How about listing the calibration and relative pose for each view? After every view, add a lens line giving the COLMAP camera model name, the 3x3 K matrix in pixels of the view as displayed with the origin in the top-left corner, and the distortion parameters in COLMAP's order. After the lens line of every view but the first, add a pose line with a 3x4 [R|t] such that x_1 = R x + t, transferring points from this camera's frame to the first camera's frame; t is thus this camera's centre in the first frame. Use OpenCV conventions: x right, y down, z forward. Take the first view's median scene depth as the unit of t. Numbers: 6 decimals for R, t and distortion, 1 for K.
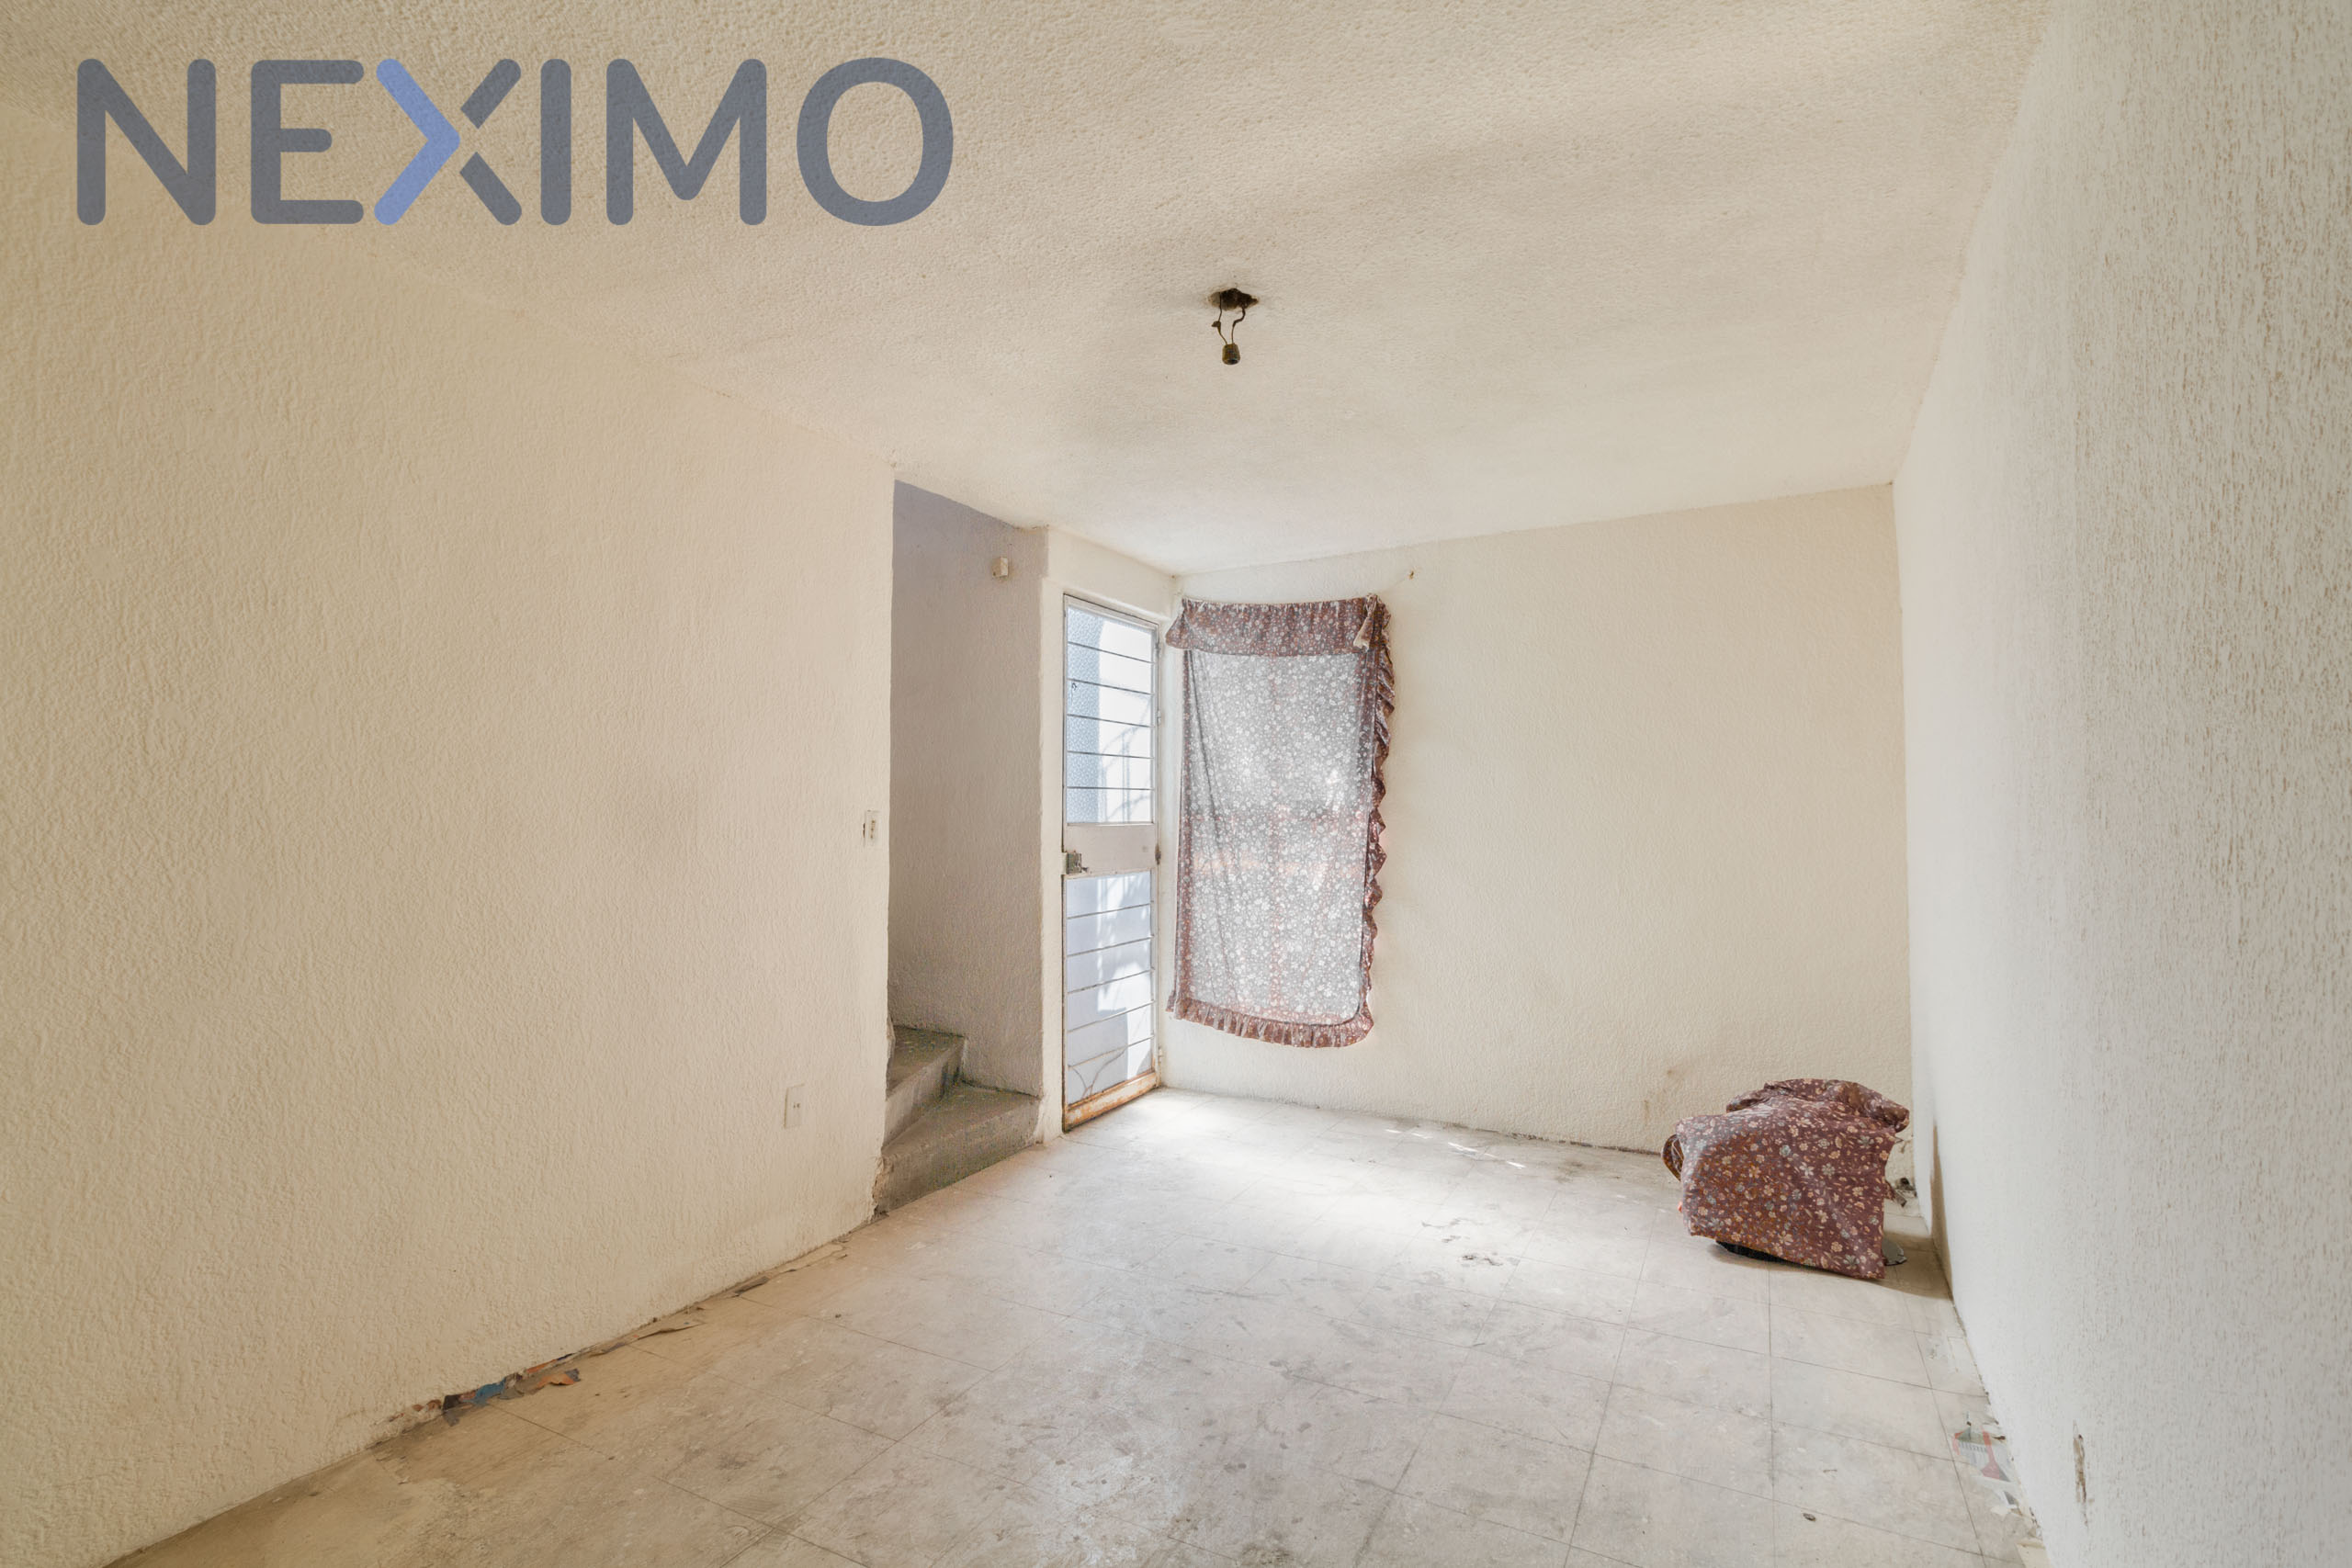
lens RADIAL K [[1084.8, 0, 1171.6], [0, 1084.8, 793.1], [0, 0, 1]] dist [-0.000717, 0.000235]
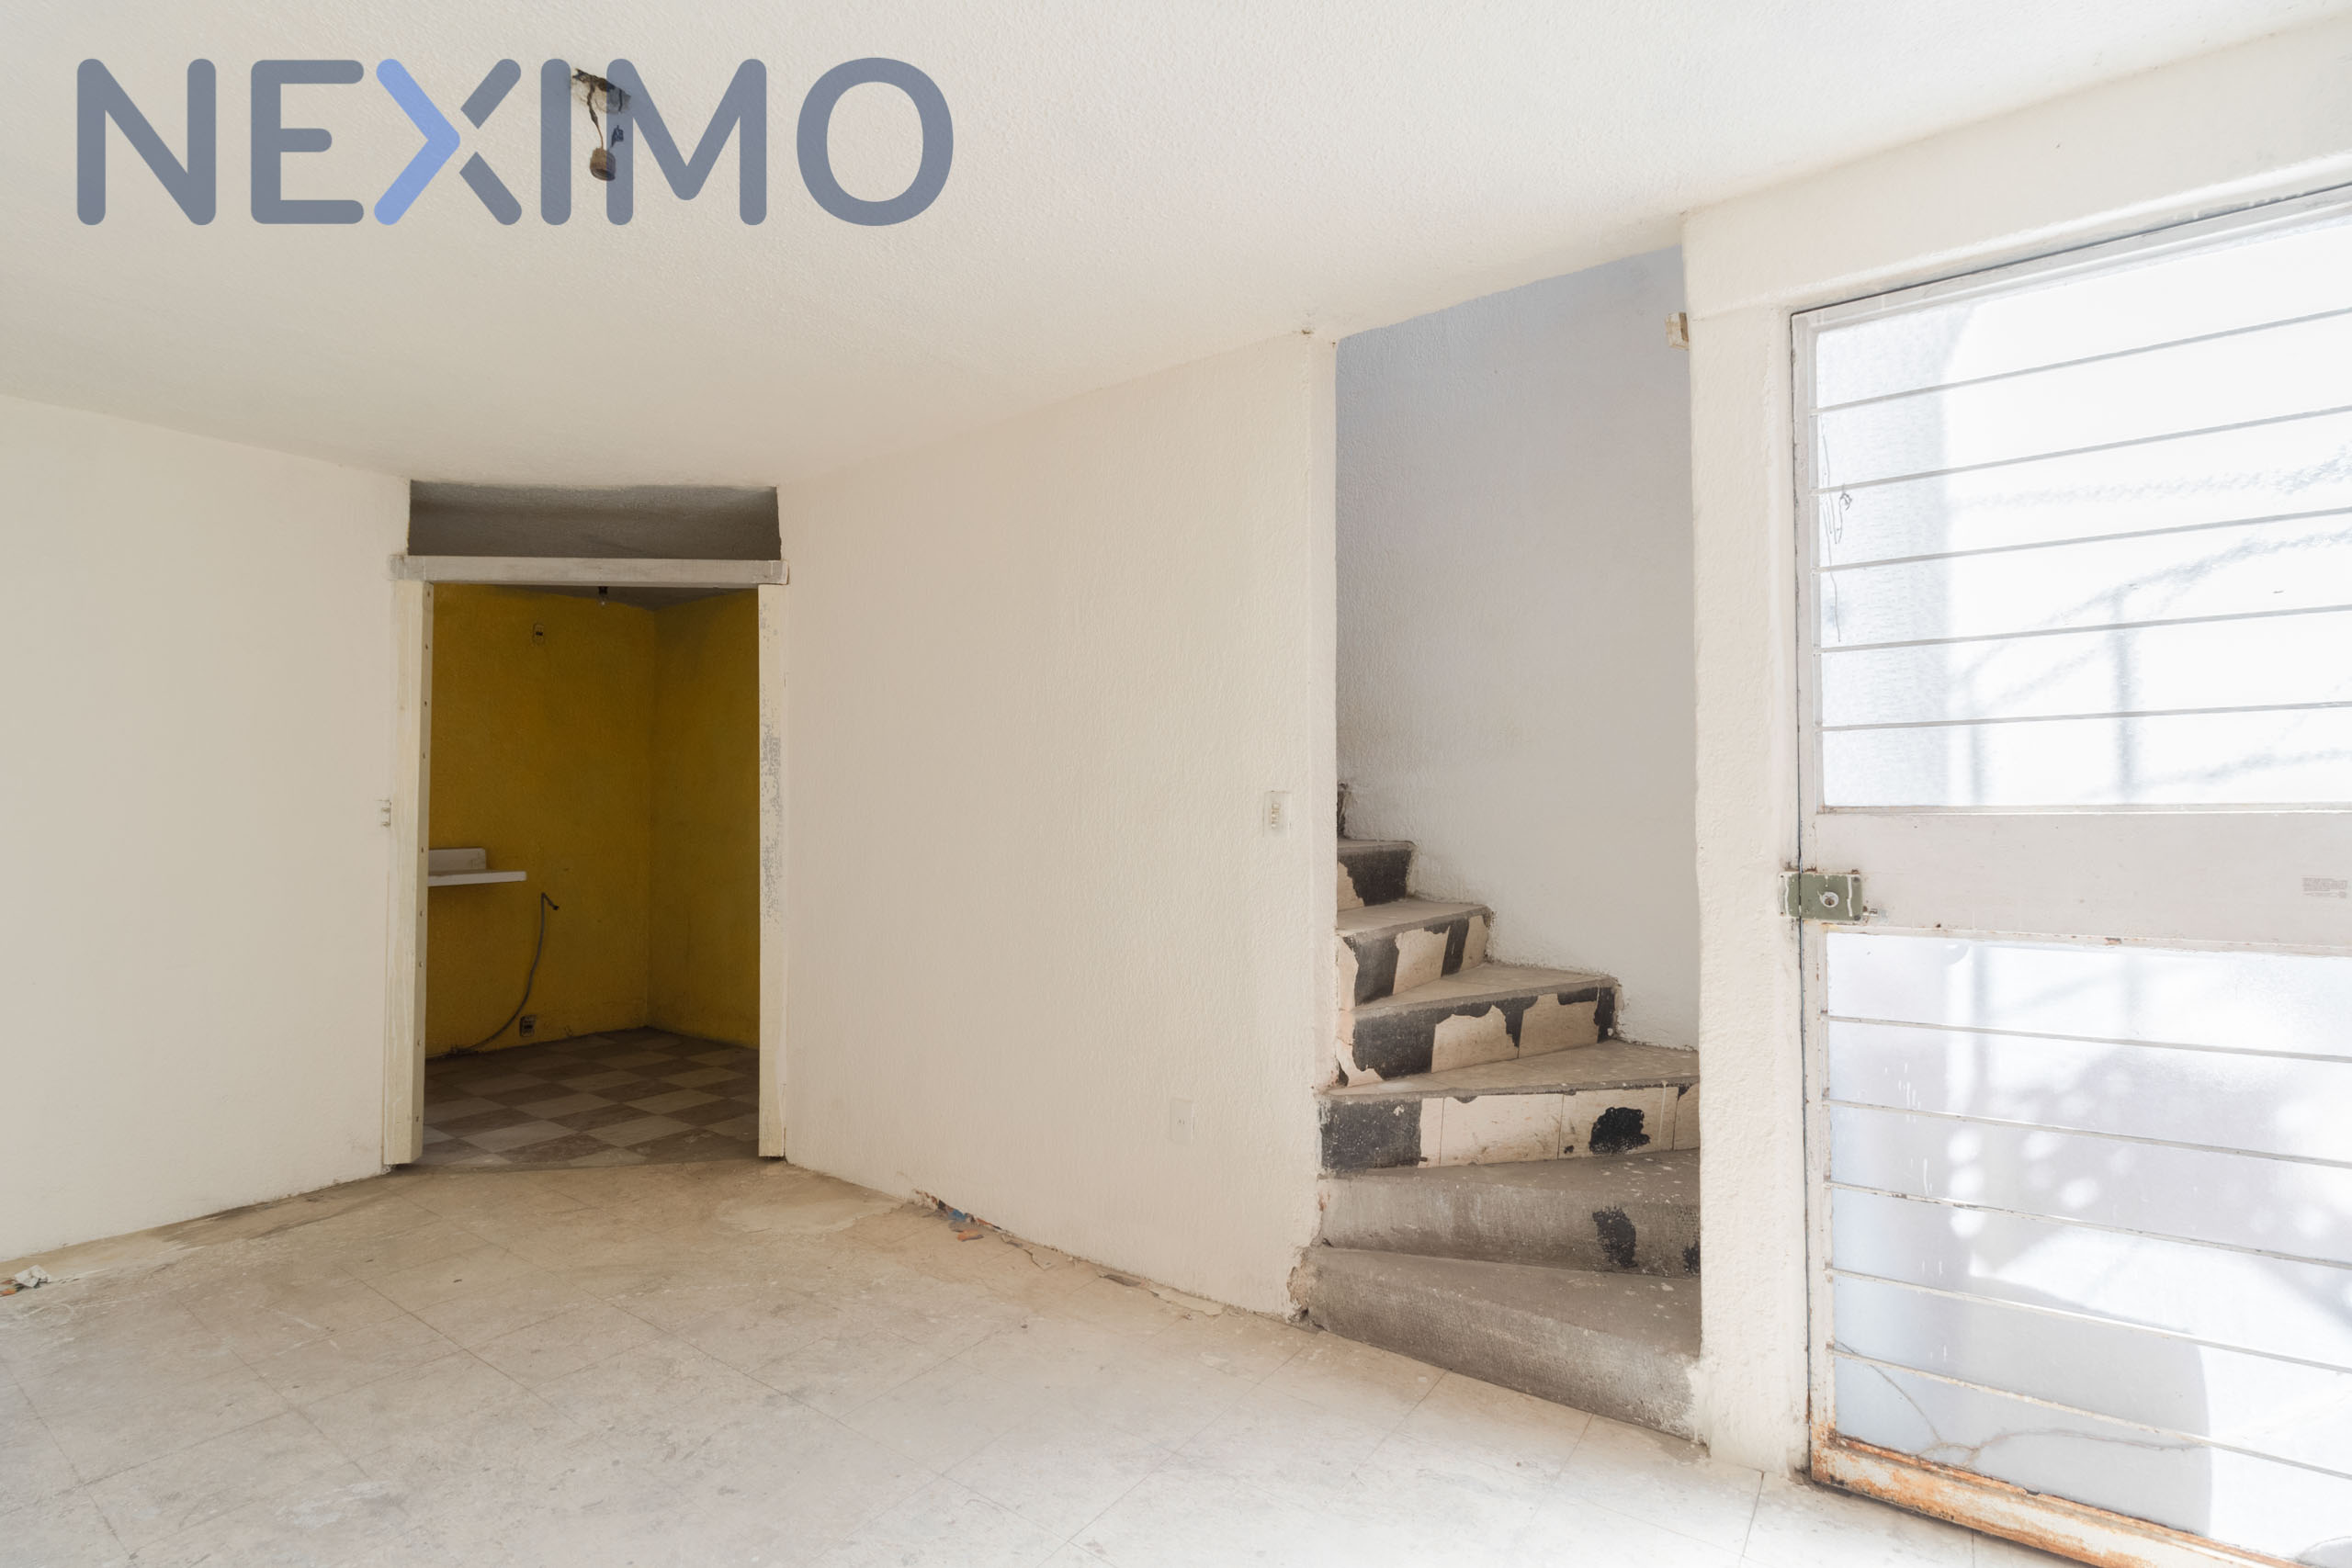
lens RADIAL K [[1084.8, 0, 1171.6], [0, 1084.8, 793.1], [0, 0, 1]] dist [-0.000717, 0.000235]
pose [[-0.125475, -0.014736, -0.991987, 0.584588], [0.024388, 0.999542, -0.017933, 0.034594], [0.991797, -0.026443, -0.125058, 1.181673]]
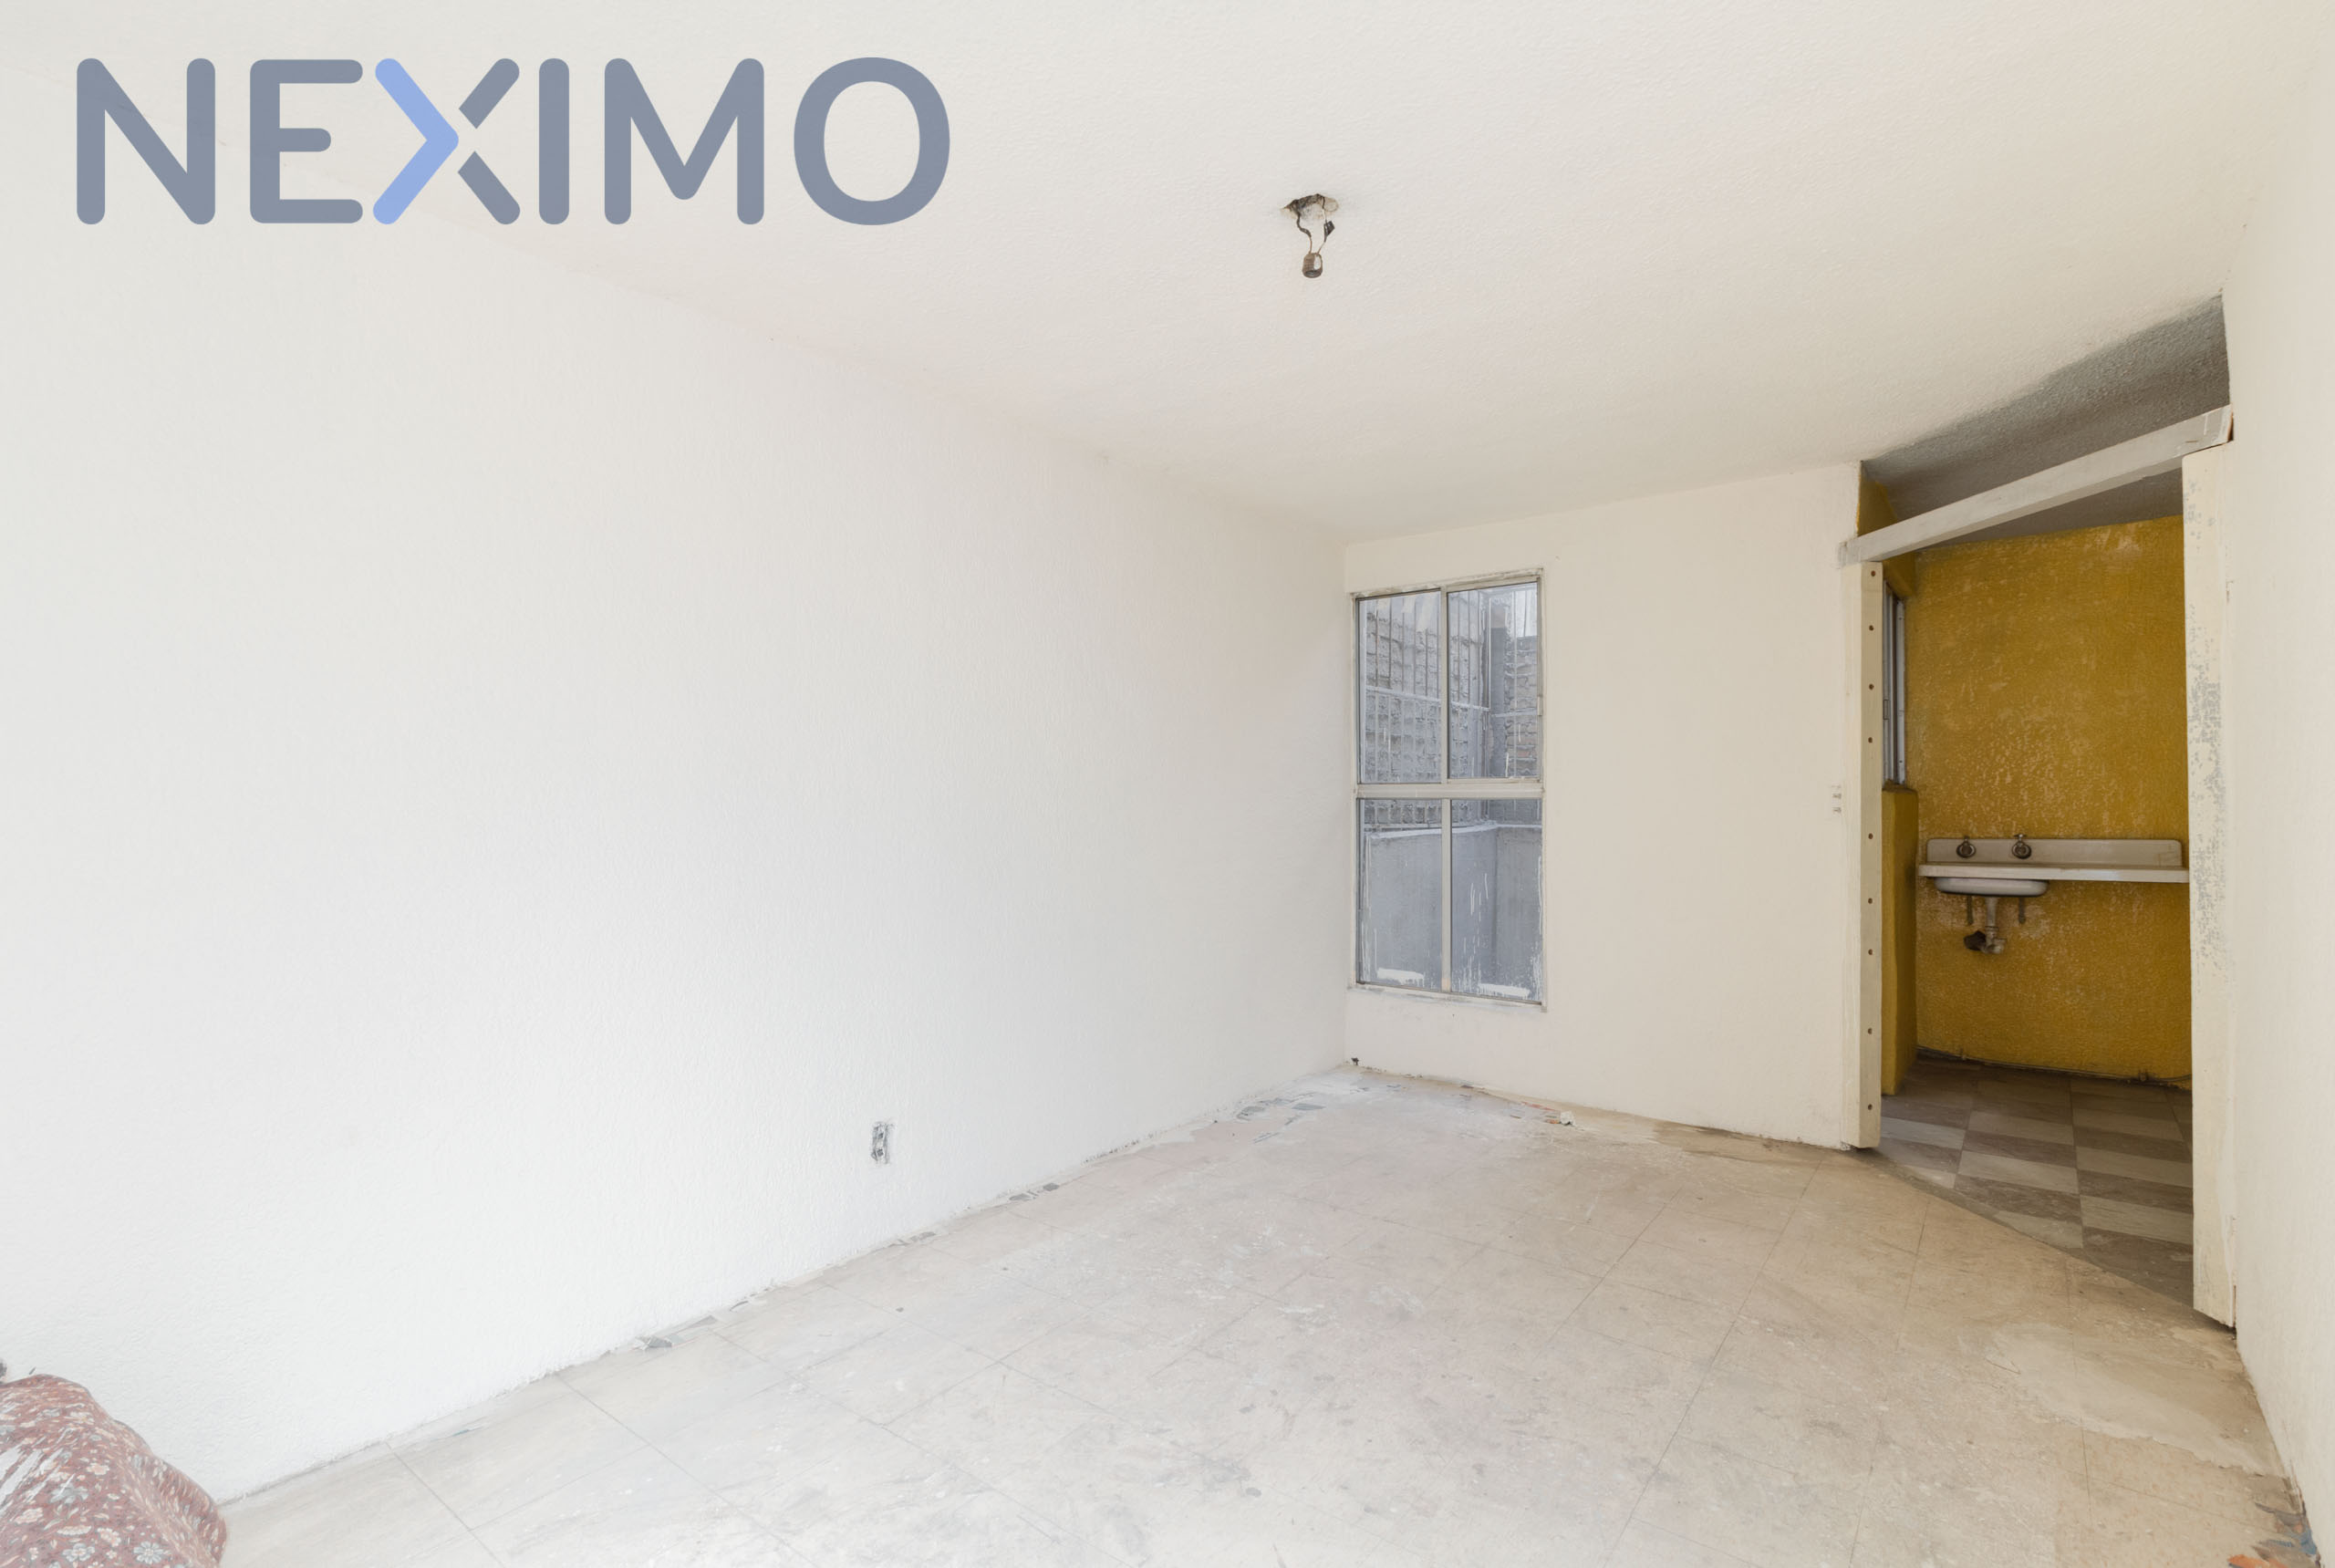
lens RADIAL K [[1092.1, 0, 1162.5], [0, 1092.1, 813.8], [0, 0, 1]] dist [0.001777, 0.000148]
pose [[-0.985560, 0.003660, 0.169289, 0.021993], [0.002125, 0.999955, -0.009250, 0.041088], [-0.169315, -0.008757, -0.985523, 1.531164]]
